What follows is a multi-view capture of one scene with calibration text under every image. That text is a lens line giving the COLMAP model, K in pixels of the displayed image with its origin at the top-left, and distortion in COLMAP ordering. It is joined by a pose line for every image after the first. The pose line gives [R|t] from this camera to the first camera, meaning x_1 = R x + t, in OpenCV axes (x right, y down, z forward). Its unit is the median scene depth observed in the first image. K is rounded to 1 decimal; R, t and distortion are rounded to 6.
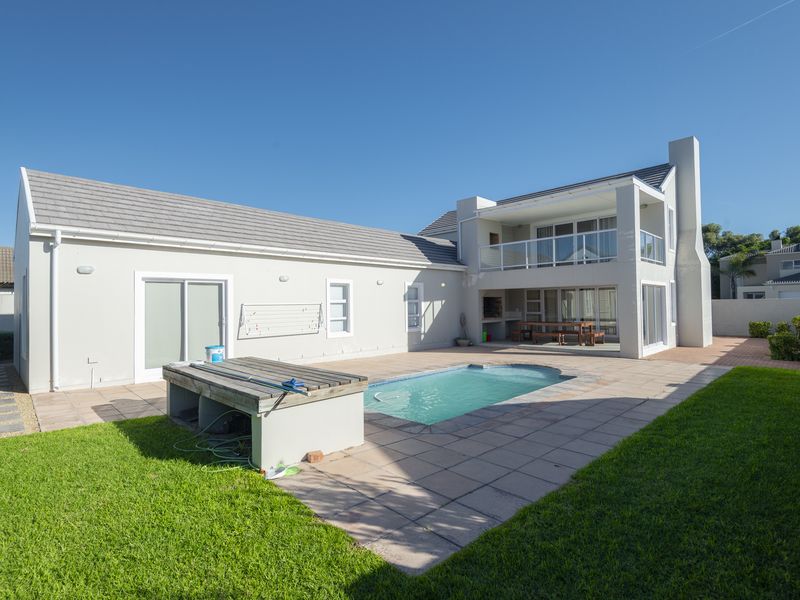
lens RADIAL K [[406.7, 0, 403.7], [0, 406.7, 296.1], [0, 0, 1]] dist [0.030880, -0.024065]
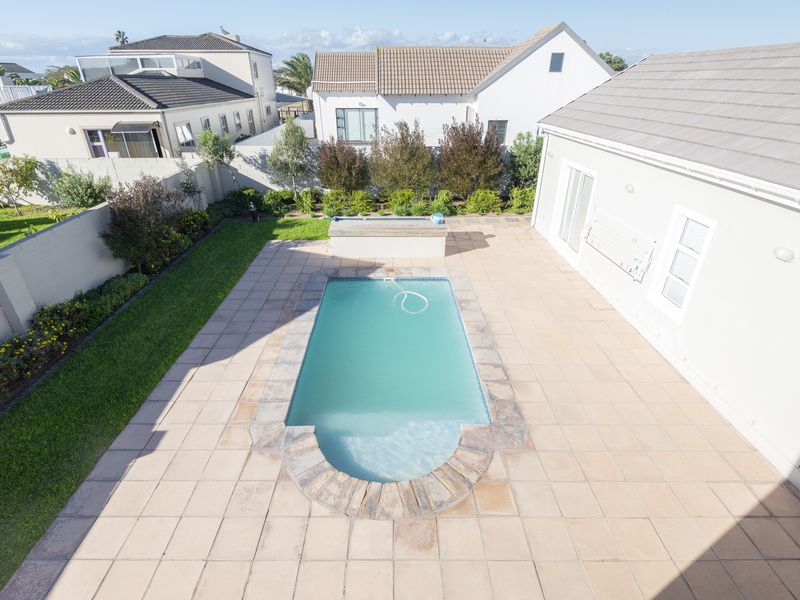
lens RADIAL K [[406.7, 0, 403.7], [0, 406.7, 296.1], [0, 0, 1]] dist [0.030880, -0.024065]
pose [[-0.677932, 0.360779, -0.640505, 1.133611], [0.026893, 0.882876, 0.468836, -0.499527], [0.734633, 0.300614, -0.608232, 2.609853]]
